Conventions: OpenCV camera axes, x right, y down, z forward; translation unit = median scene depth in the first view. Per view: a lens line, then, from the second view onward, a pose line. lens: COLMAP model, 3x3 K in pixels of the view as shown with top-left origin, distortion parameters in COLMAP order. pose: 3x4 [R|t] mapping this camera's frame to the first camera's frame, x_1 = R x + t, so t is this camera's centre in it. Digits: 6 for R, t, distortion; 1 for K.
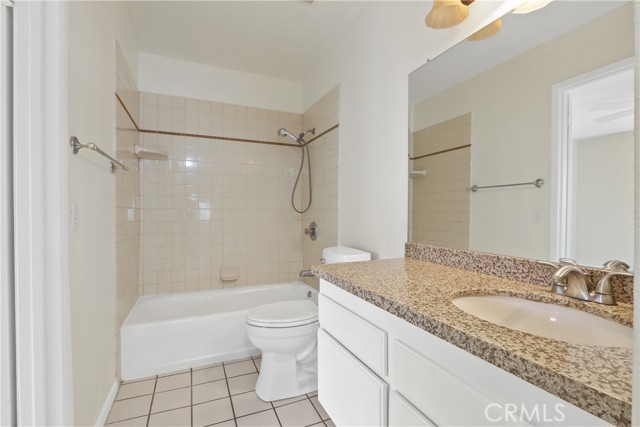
lens RADIAL K [[298.1, 0, 320.4], [0, 298.1, 214.1], [0, 0, 1]] dist [-0.018158, 0.002706]
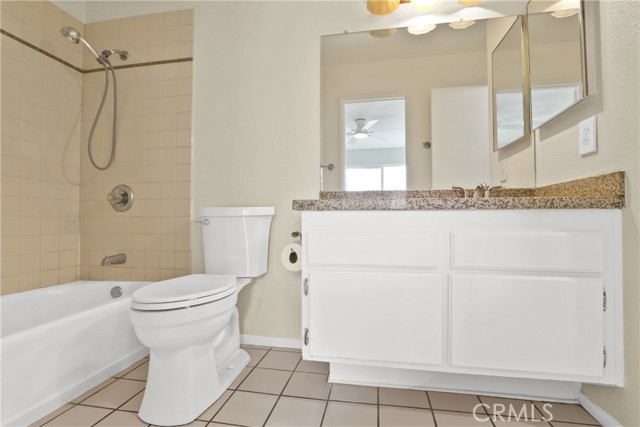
lens RADIAL K [[298.1, 0, 338.0], [0, 298.1, 209.6], [0, 0, 1]] dist [-0.018158, 0.002706]
pose [[0.554386, 0.016473, 0.832097, -0.354708], [0.008941, 0.999628, -0.025747, 0.119500], [-0.832212, 0.021714, 0.554033, 0.236398]]
